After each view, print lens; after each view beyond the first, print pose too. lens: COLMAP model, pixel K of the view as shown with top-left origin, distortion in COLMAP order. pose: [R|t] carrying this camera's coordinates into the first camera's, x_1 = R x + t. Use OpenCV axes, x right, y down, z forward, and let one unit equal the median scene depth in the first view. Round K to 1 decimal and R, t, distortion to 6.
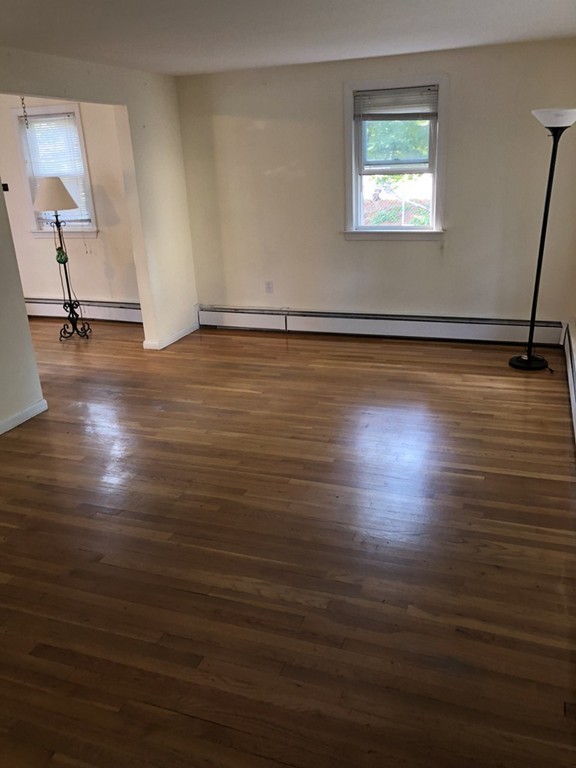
lens RADIAL K [[625.5, 0, 288.6], [0, 625.5, 377.9], [0, 0, 1]] dist [0.040524, -0.059480]
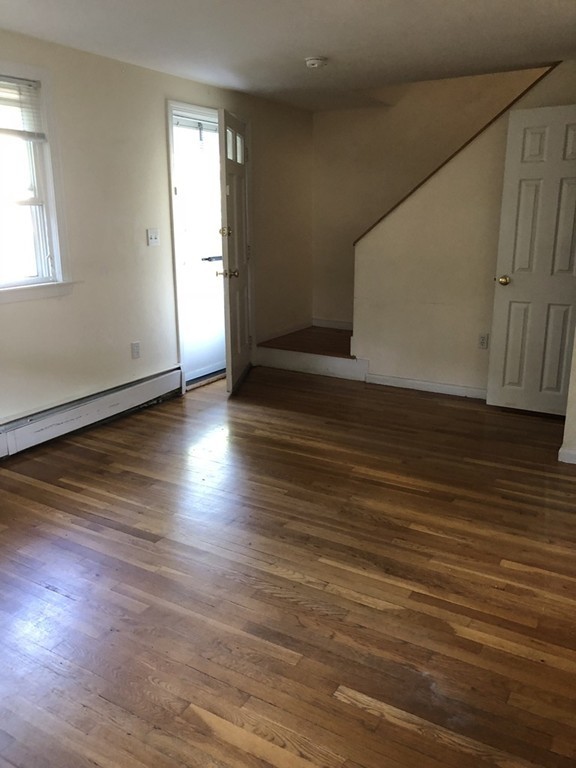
lens RADIAL K [[625.5, 0, 288.6], [0, 625.5, 377.9], [0, 0, 1]] dist [0.040524, -0.059480]
pose [[-0.983889, 0.006783, 0.178654, -0.250064], [0.105031, 0.830588, 0.546893, -0.510336], [-0.144678, 0.556846, -0.817918, 1.692862]]
